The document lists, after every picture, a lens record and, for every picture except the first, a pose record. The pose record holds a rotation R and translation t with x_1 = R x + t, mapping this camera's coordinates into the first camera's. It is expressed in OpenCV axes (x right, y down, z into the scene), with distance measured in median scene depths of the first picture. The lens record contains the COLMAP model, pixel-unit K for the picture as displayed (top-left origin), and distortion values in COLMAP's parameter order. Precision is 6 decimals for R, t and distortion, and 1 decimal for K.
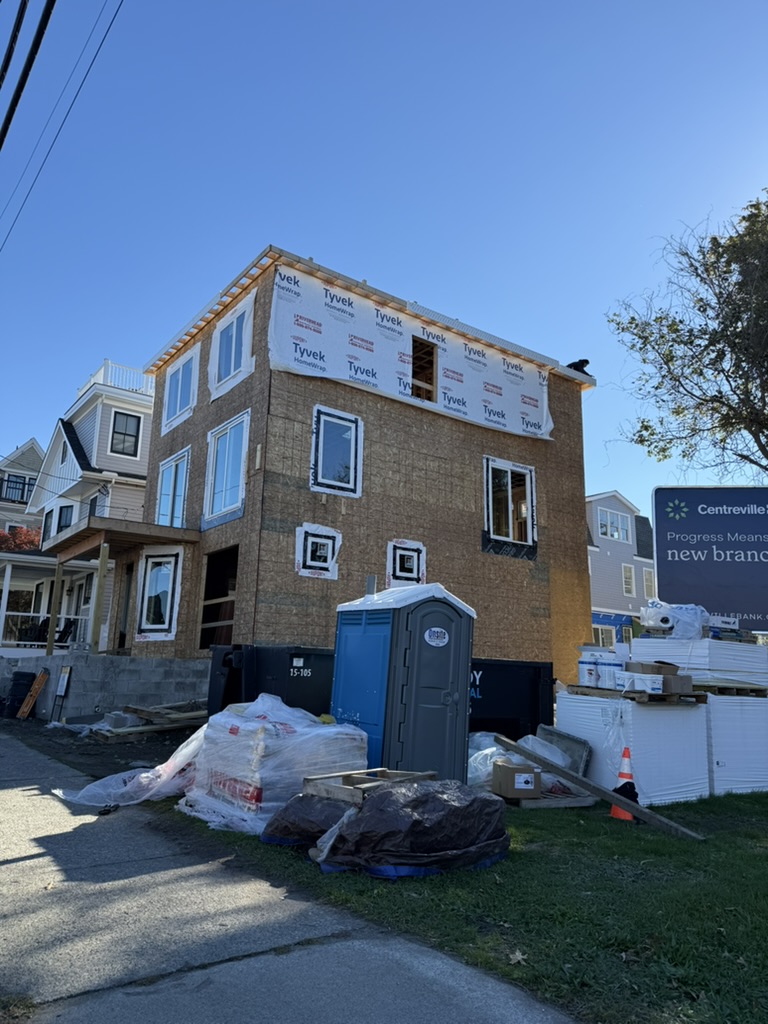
lens RADIAL K [[703.9, 0, 384.8], [0, 703.9, 532.0], [0, 0, 1]] dist [0.147050, -0.003737]
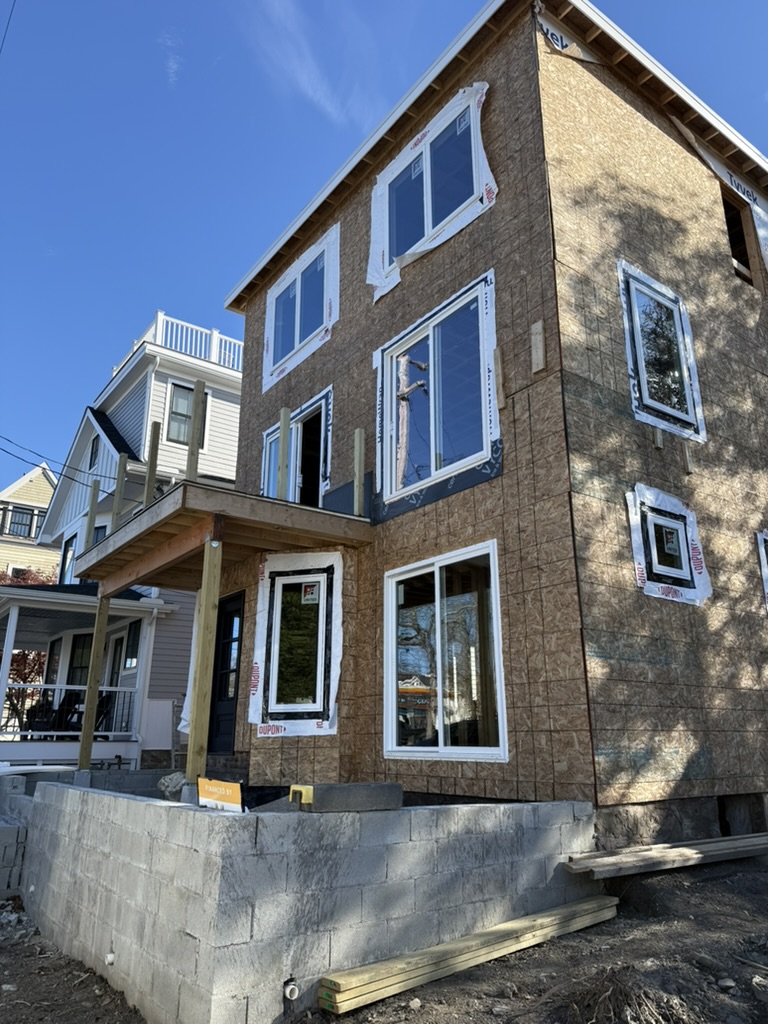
lens RADIAL K [[703.9, 0, 384.8], [0, 703.9, 532.0], [0, 0, 1]] dist [0.147050, -0.003737]
pose [[0.999818, -0.018603, 0.004118, -0.251512], [0.018882, 0.996325, -0.083549, 0.049109], [-0.002548, 0.083611, 0.996495, 0.468574]]
